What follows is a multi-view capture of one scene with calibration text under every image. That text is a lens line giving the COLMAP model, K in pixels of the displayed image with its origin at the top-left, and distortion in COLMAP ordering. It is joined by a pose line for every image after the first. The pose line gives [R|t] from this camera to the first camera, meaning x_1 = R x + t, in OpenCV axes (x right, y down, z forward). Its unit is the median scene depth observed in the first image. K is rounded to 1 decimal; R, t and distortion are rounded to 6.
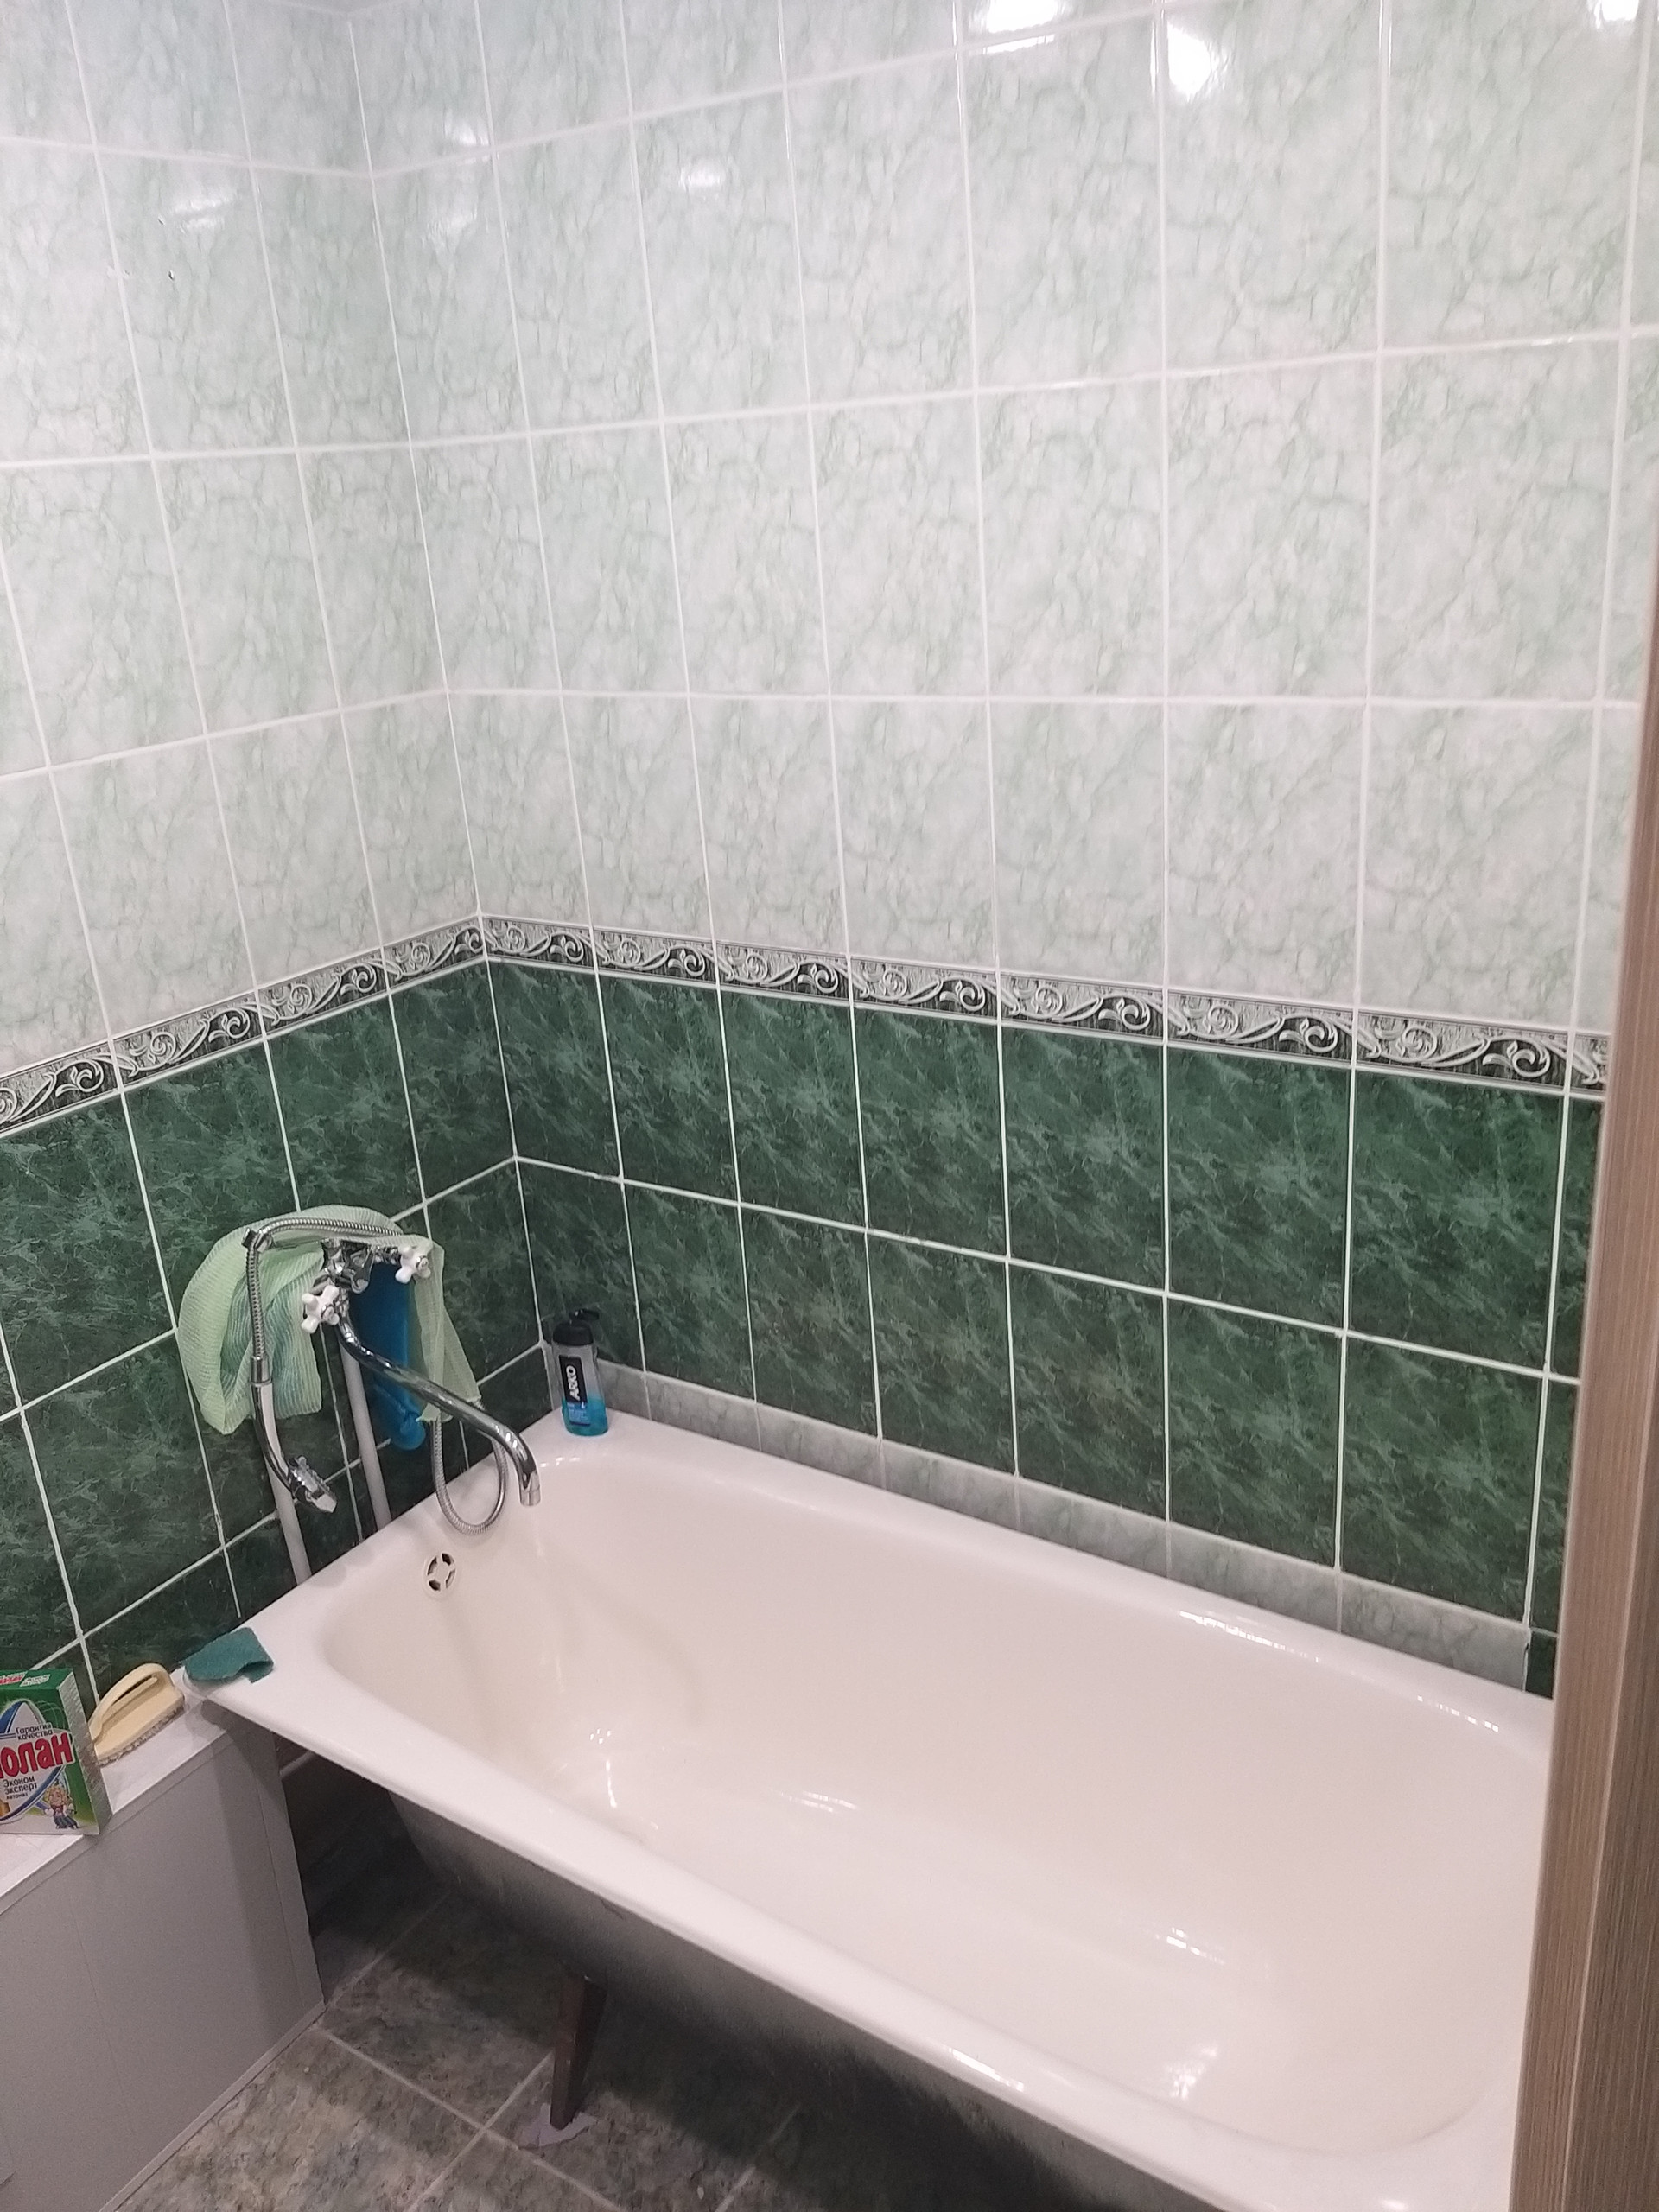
lens RADIAL K [[1737.6, 0, 829.5], [0, 1737.6, 1106.0], [0, 0, 1]] dist [0.082152, -0.159624]
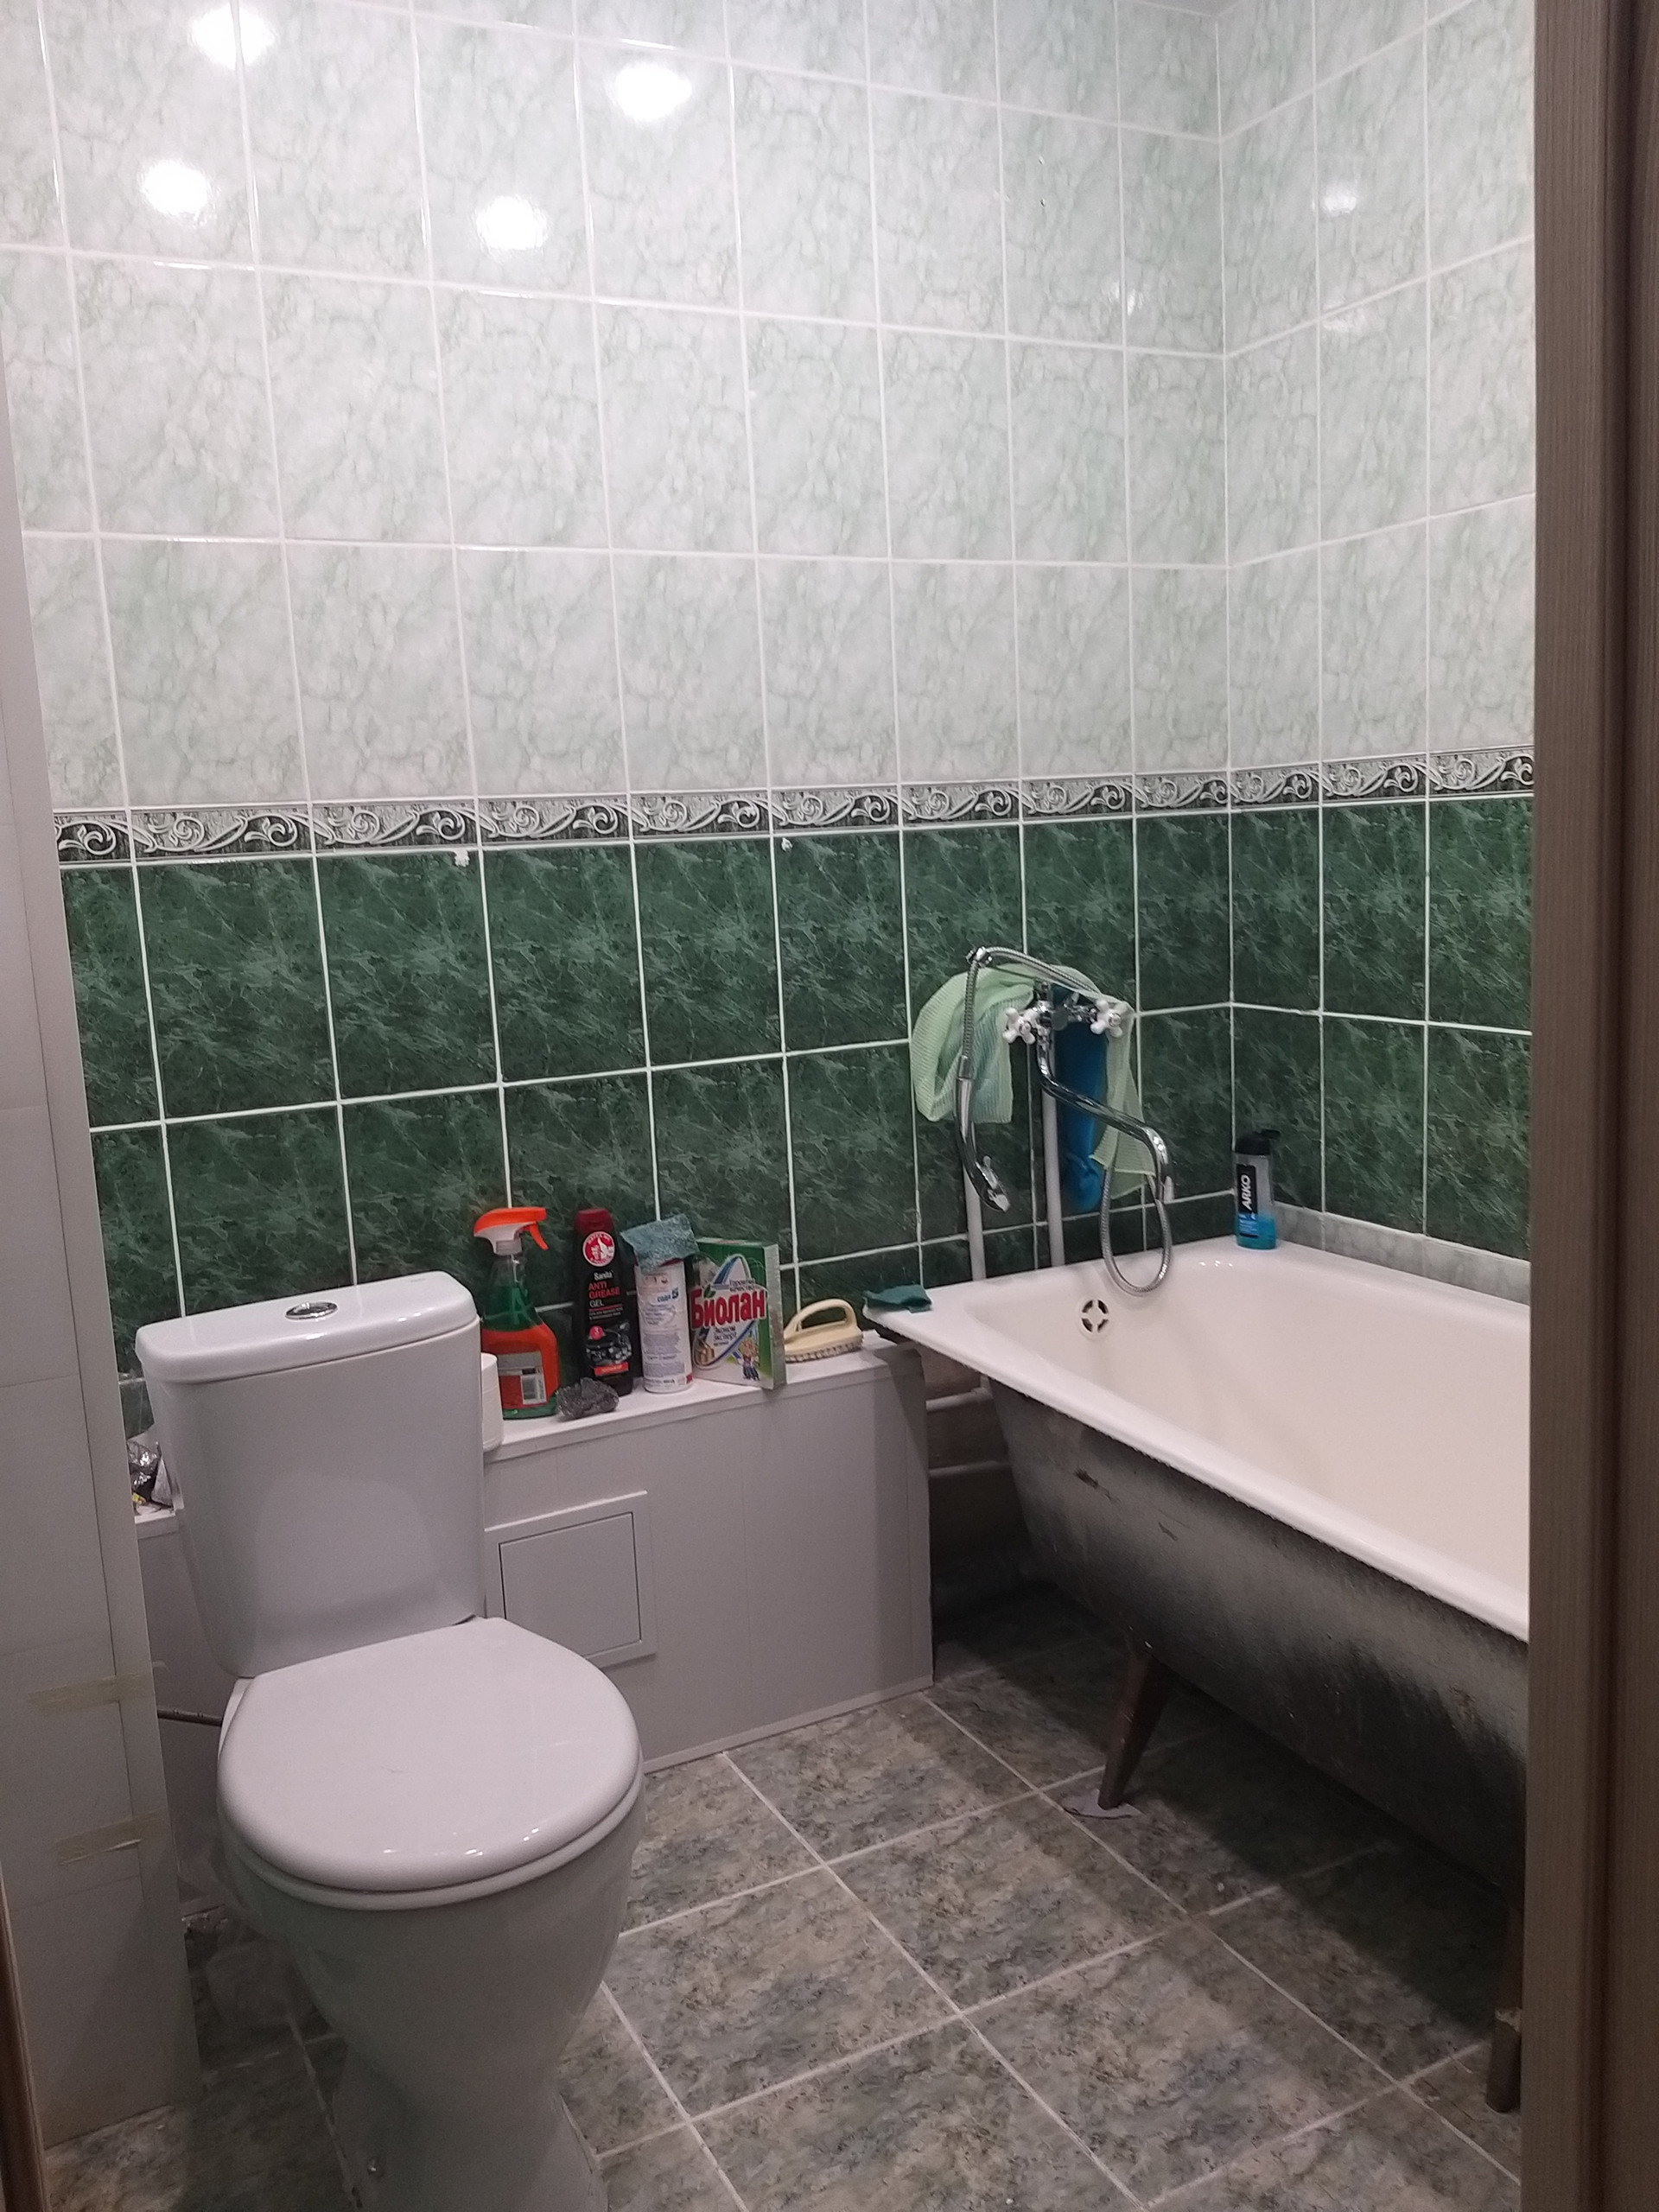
lens RADIAL K [[1737.6, 0, 829.5], [0, 1737.6, 1106.0], [0, 0, 1]] dist [0.082152, -0.159624]
pose [[0.869585, 0.102442, -0.483040, 0.163204], [-0.179616, 0.976852, -0.116183, 0.321582], [0.459957, 0.187793, 0.867856, -0.060006]]
